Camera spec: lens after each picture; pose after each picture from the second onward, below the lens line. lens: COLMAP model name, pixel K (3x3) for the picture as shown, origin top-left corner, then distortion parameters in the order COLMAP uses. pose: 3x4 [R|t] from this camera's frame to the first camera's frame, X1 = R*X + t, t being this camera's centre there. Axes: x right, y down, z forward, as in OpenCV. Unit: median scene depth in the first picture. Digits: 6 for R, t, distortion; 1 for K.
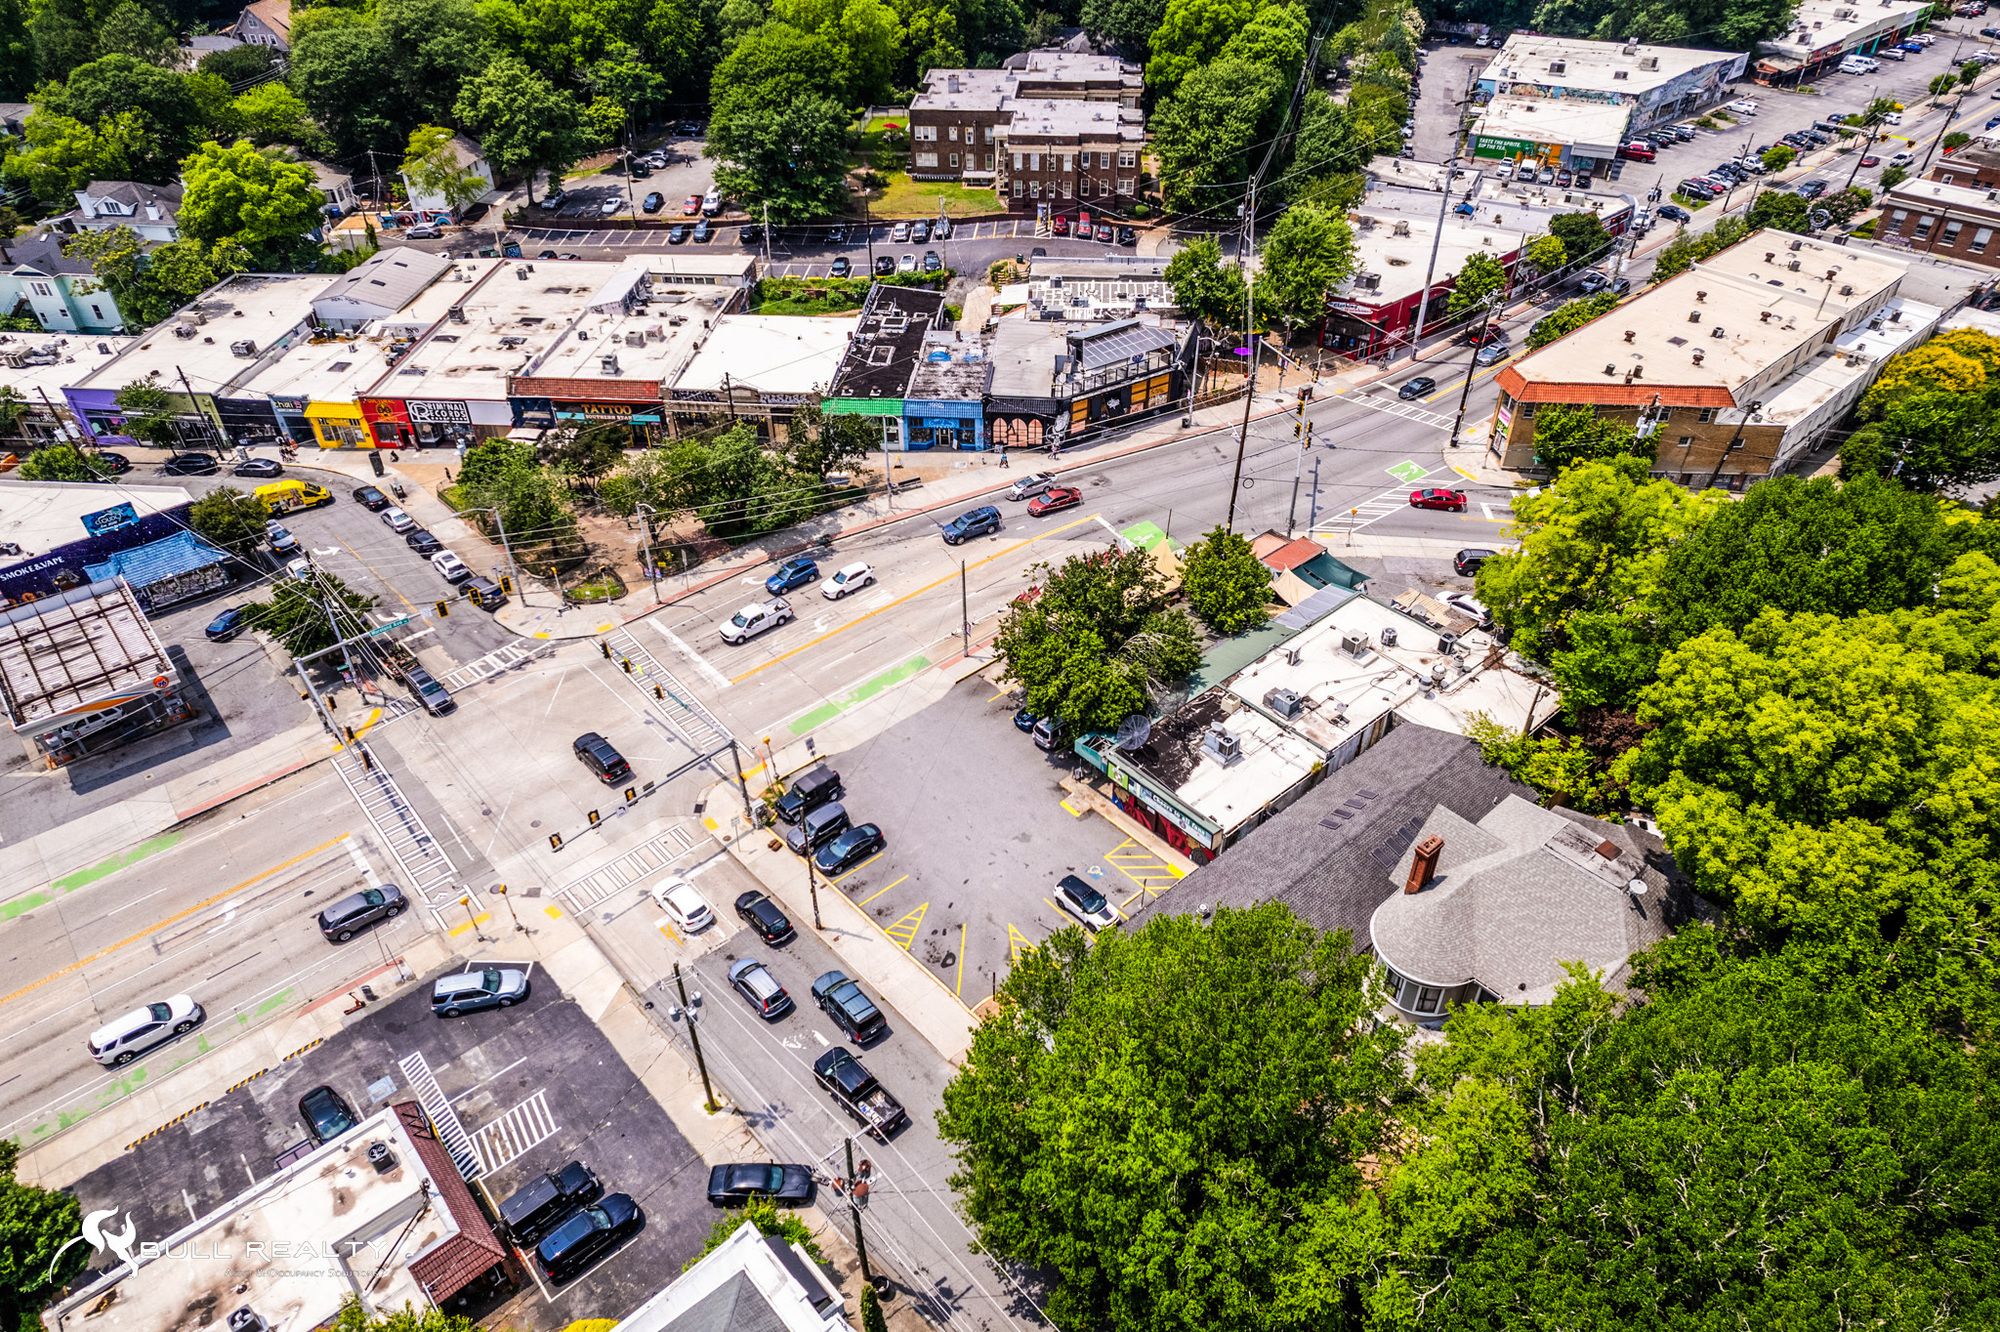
lens RADIAL K [[1269.2, 0, 1003.5], [0, 1269.2, 664.5], [0, 0, 1]] dist [-0.007654, 0.002073]
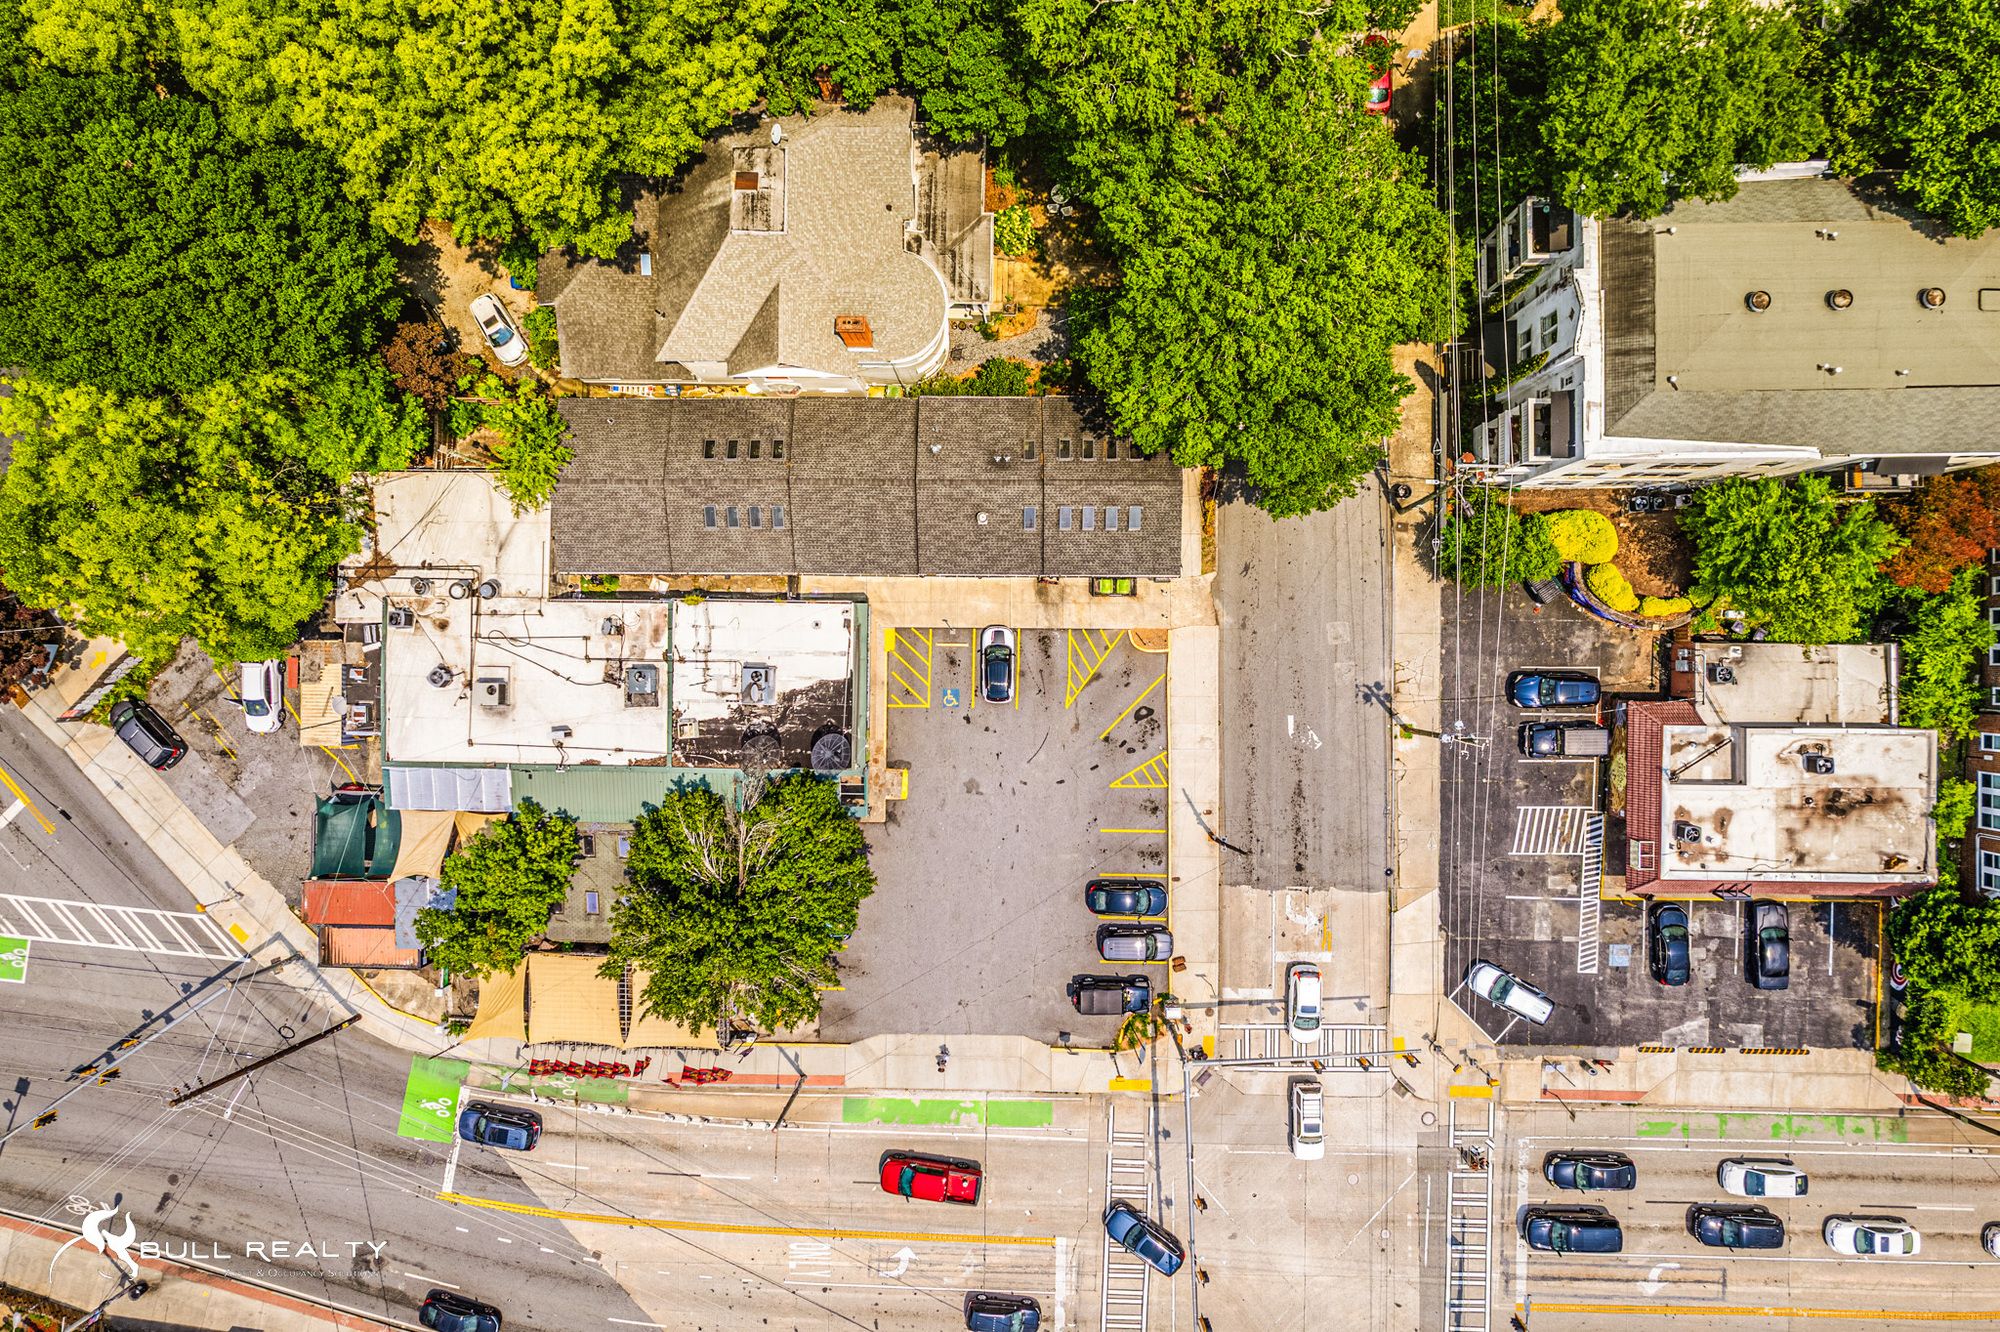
lens RADIAL K [[1256.5, 0, 1000.0], [0, 1256.5, 666.0], [0, 0, 1]] dist [-0.009978, -0.000918]
pose [[-0.740292, -0.671829, 0.024778, 0.034877], [0.441398, -0.457918, 0.771673, -0.477492], [-0.507086, 0.582200, 0.635536, 0.339340]]
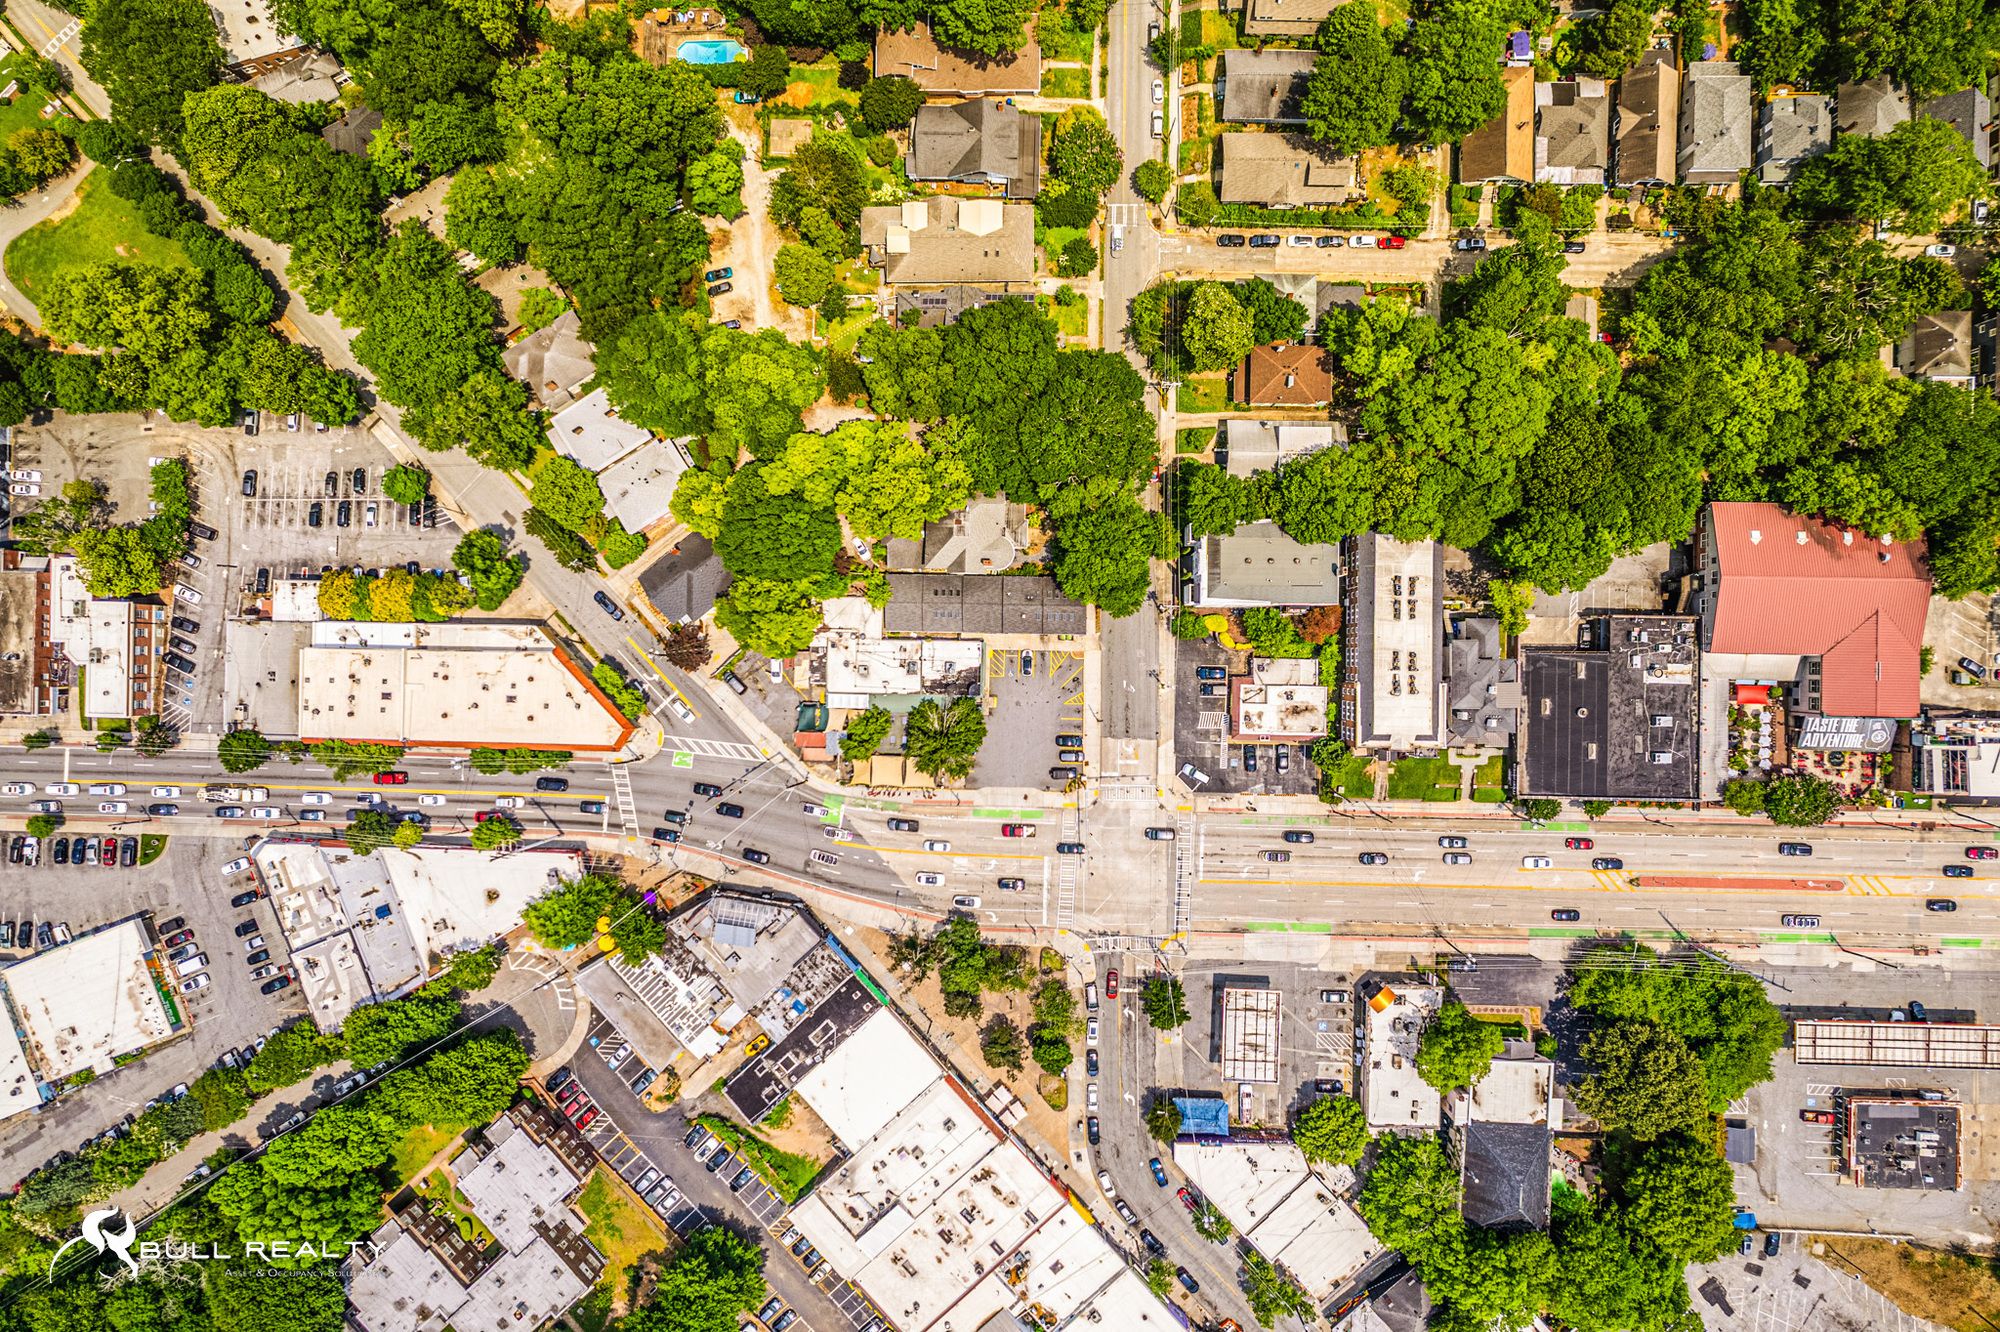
lens RADIAL K [[1269.2, 0, 1003.5], [0, 1269.2, 664.5], [0, 0, 1]] dist [-0.007654, 0.002073]
pose [[-0.732818, -0.680036, 0.023001, 0.030965], [0.442580, -0.450711, 0.775230, -1.813387], [-0.516818, 0.578282, 0.631260, -0.697462]]
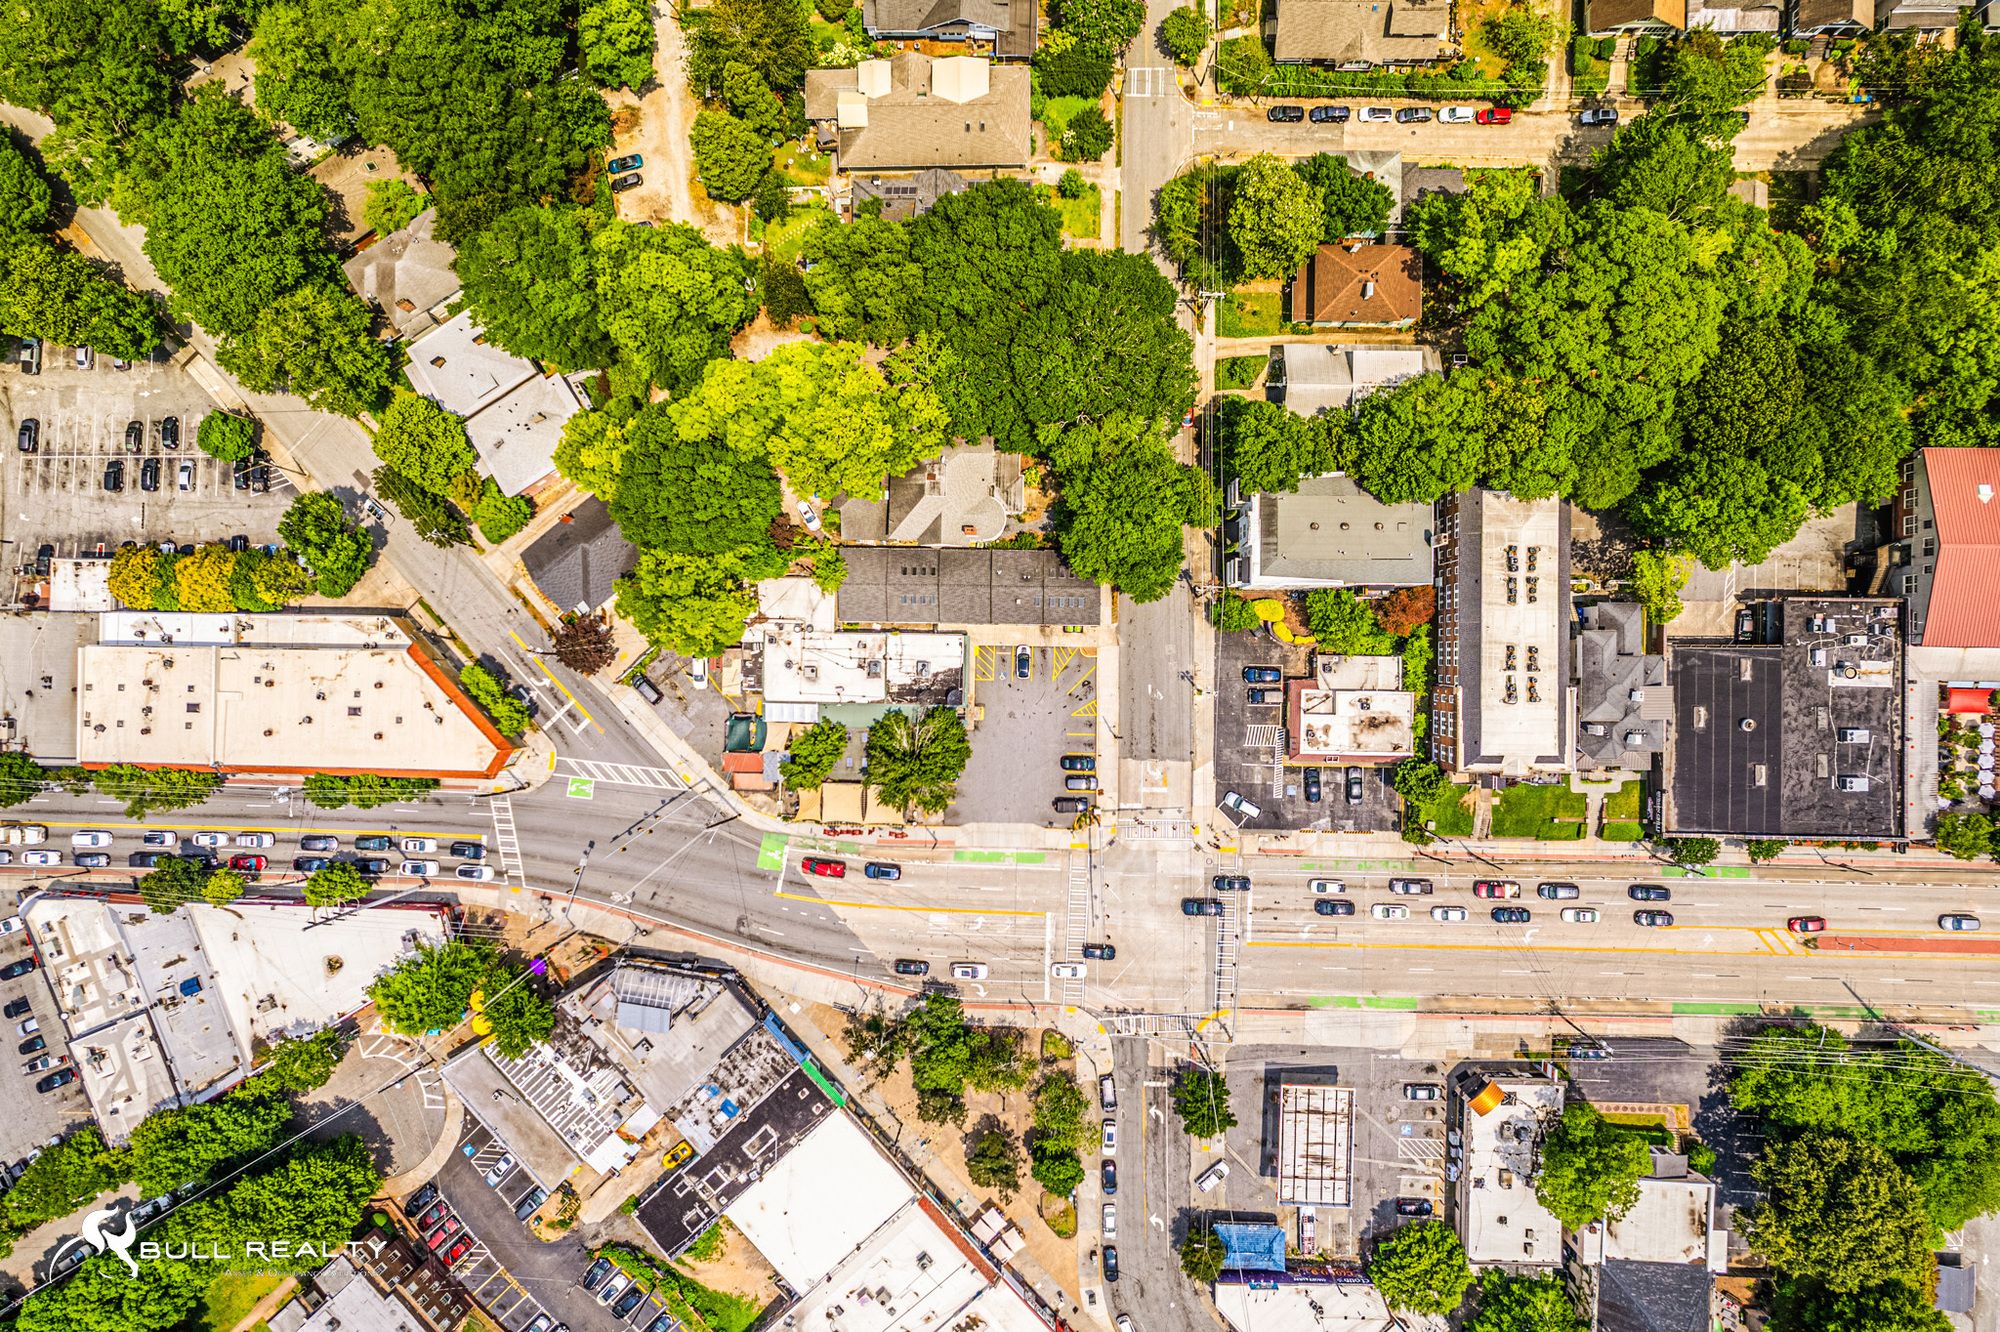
lens RADIAL K [[1267.6, 0, 1000.0], [0, 1267.6, 666.0], [0, 0, 1]] dist [-0.015430, 0.002876]
pose [[-0.734804, -0.677810, 0.025227, 0.030200], [0.444282, -0.452871, 0.772995, -1.358838], [-0.512519, 0.579208, 0.633910, -0.343470]]
